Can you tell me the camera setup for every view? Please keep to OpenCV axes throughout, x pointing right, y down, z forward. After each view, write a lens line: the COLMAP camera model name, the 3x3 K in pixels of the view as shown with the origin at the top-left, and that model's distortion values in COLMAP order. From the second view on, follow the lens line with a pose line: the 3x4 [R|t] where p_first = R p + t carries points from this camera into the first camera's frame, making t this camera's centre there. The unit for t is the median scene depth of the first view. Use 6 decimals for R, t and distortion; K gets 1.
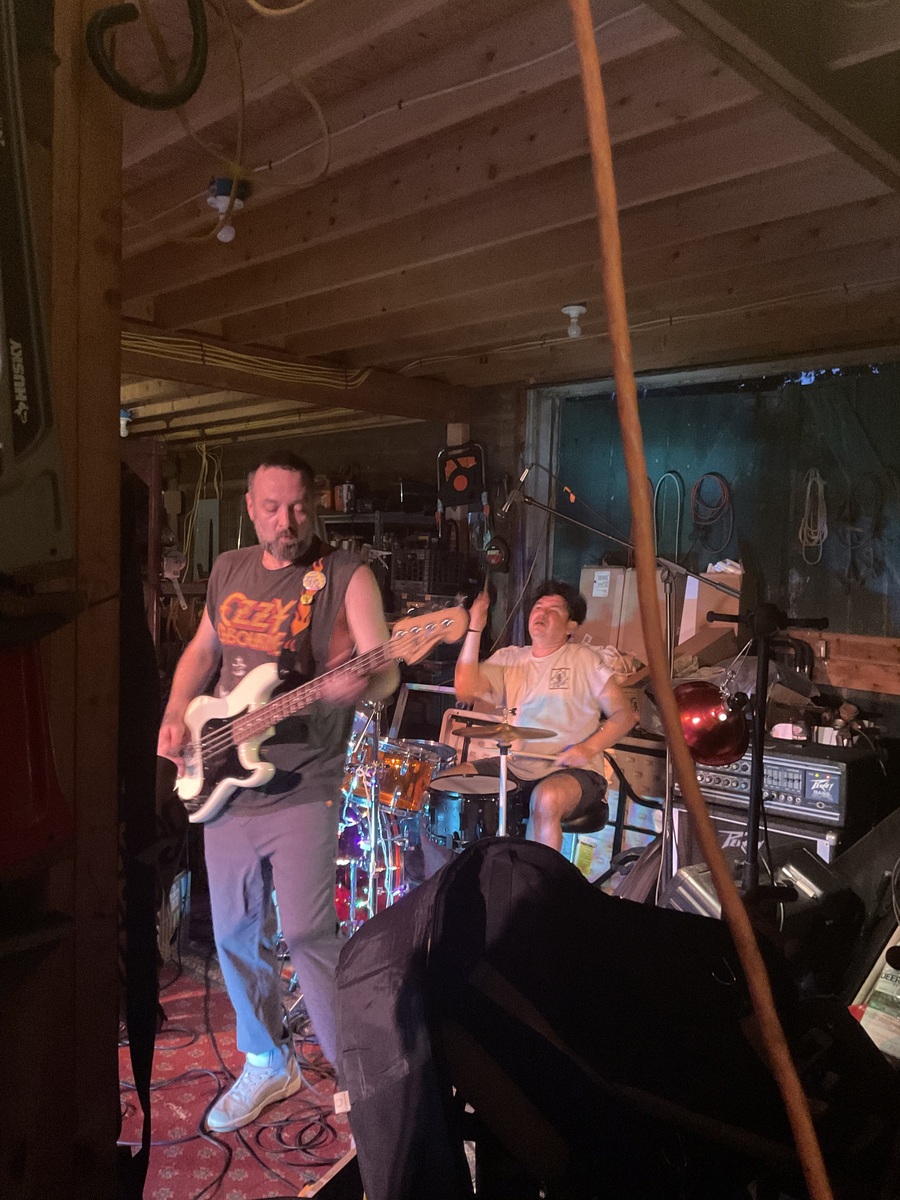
lens RADIAL K [[998.3, 0, 457.5], [0, 998.3, 599.0], [0, 0, 1]] dist [0.064626, -0.105236]
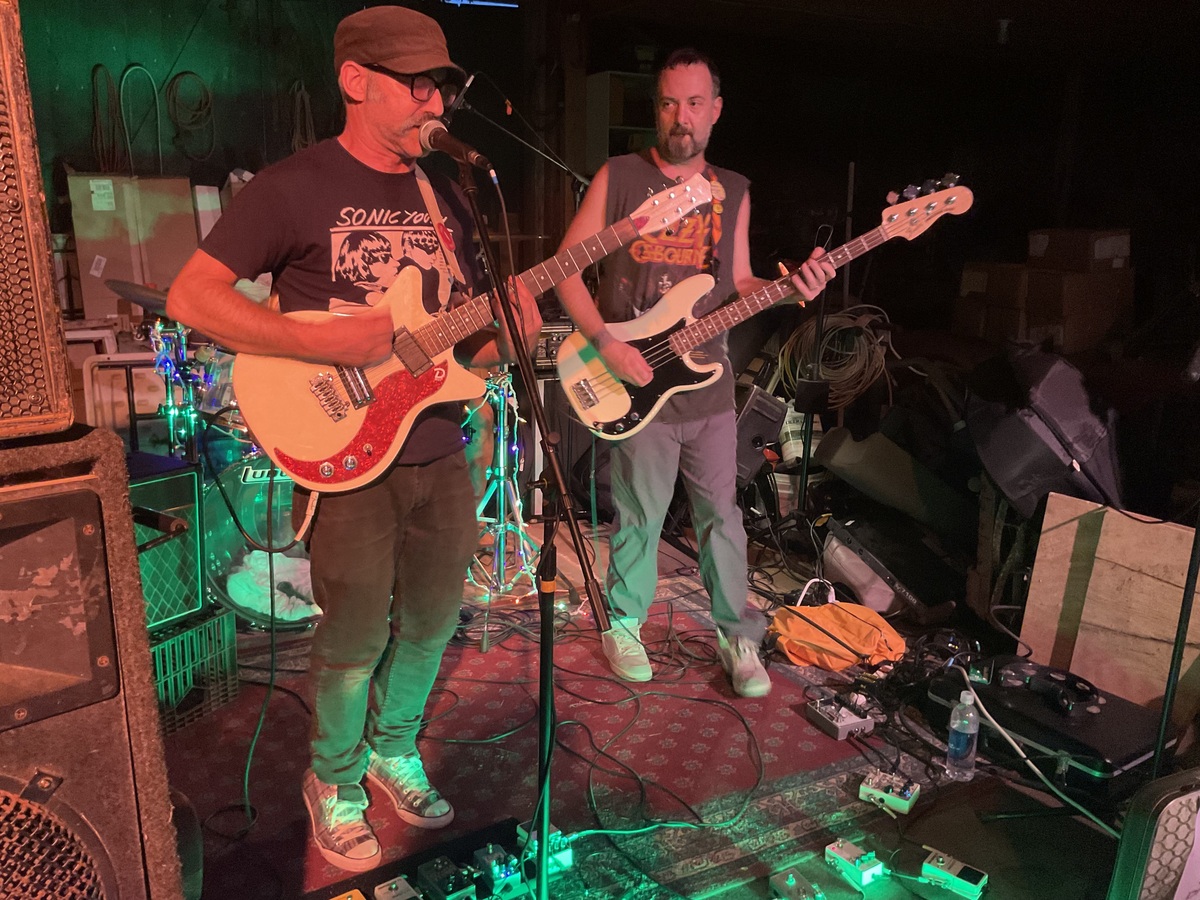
lens RADIAL K [[998.3, 0, 588.8], [0, 998.3, 451.1], [0, 0, 1]] dist [0.064626, -0.105236]
pose [[0.357655, -0.235697, 0.903620, -0.626793], [0.023059, 0.969559, 0.243770, -0.004502], [-0.933569, -0.066349, 0.352203, 0.345444]]
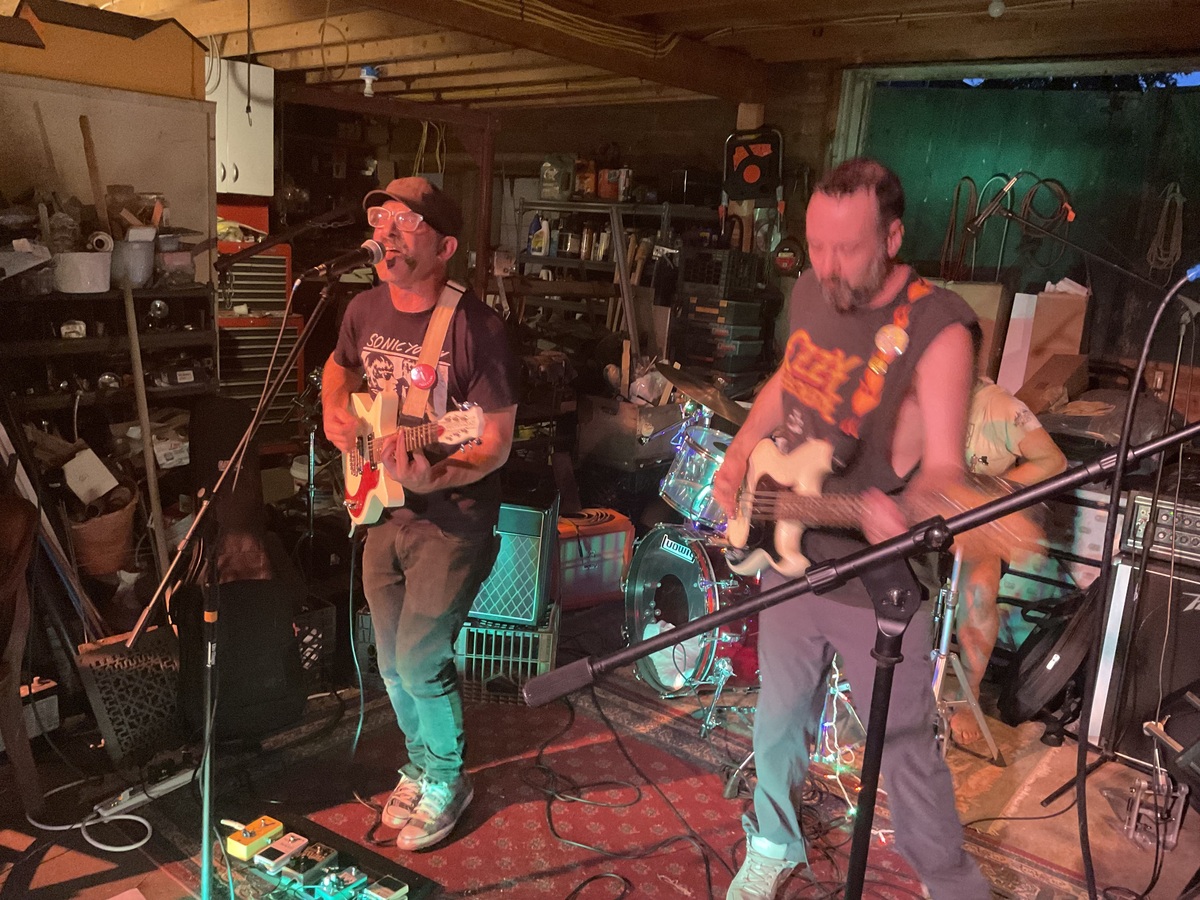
lens RADIAL K [[998.3, 0, 597.5], [0, 998.3, 455.3], [0, 0, 1]] dist [0.064626, -0.105236]
pose [[0.997495, 0.039417, 0.058734, -0.230627], [-0.048937, 0.984111, 0.170675, -0.018107], [-0.051073, -0.173122, 0.983575, 0.090687]]
